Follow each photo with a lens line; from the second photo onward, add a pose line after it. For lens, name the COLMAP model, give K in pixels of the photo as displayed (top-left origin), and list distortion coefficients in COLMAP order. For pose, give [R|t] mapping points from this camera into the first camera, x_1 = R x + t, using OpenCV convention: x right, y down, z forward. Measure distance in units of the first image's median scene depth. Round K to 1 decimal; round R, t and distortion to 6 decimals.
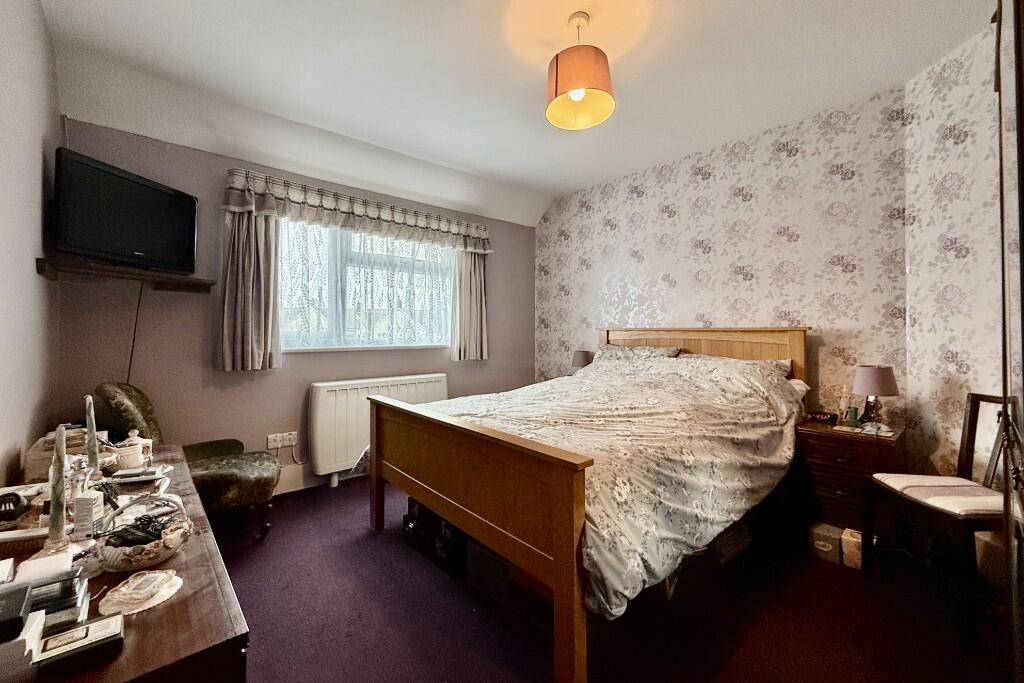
lens RADIAL K [[436.5, 0, 505.9], [0, 436.5, 321.7], [0, 0, 1]] dist [0.000907, 0.000106]
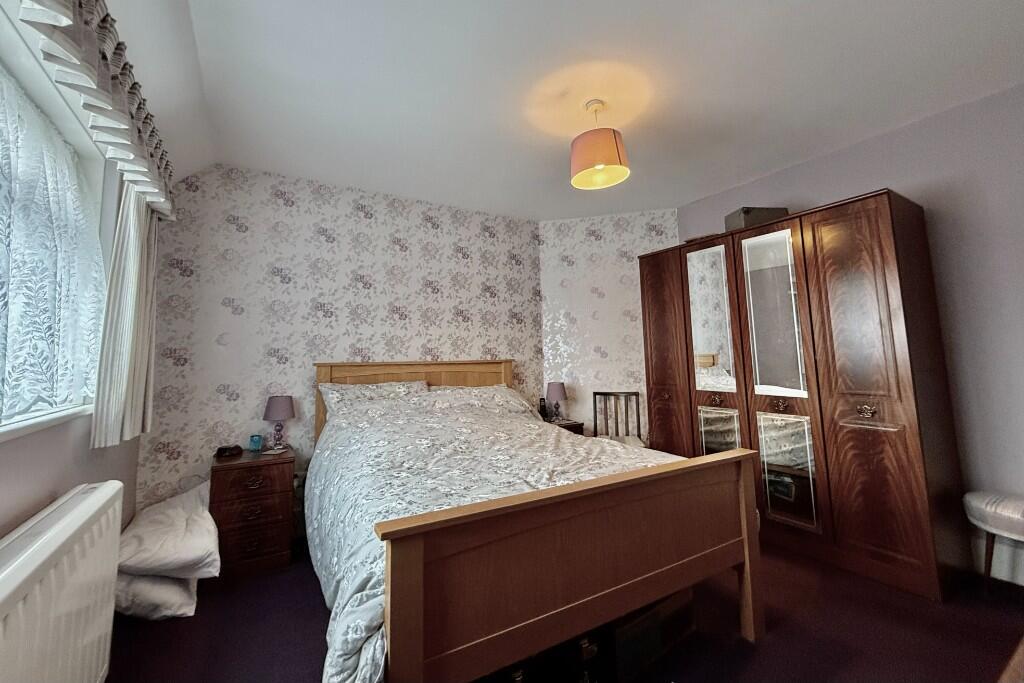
lens RADIAL K [[418.2, 0, 509.4], [0, 418.2, 310.8], [0, 0, 1]] dist [-0.001014, -0.000019]
pose [[0.144734, 0.117487, 0.982471, -0.441408], [0.002477, 0.992880, -0.119096, 0.011673], [-0.989467, 0.019671, 0.143413, 0.525729]]
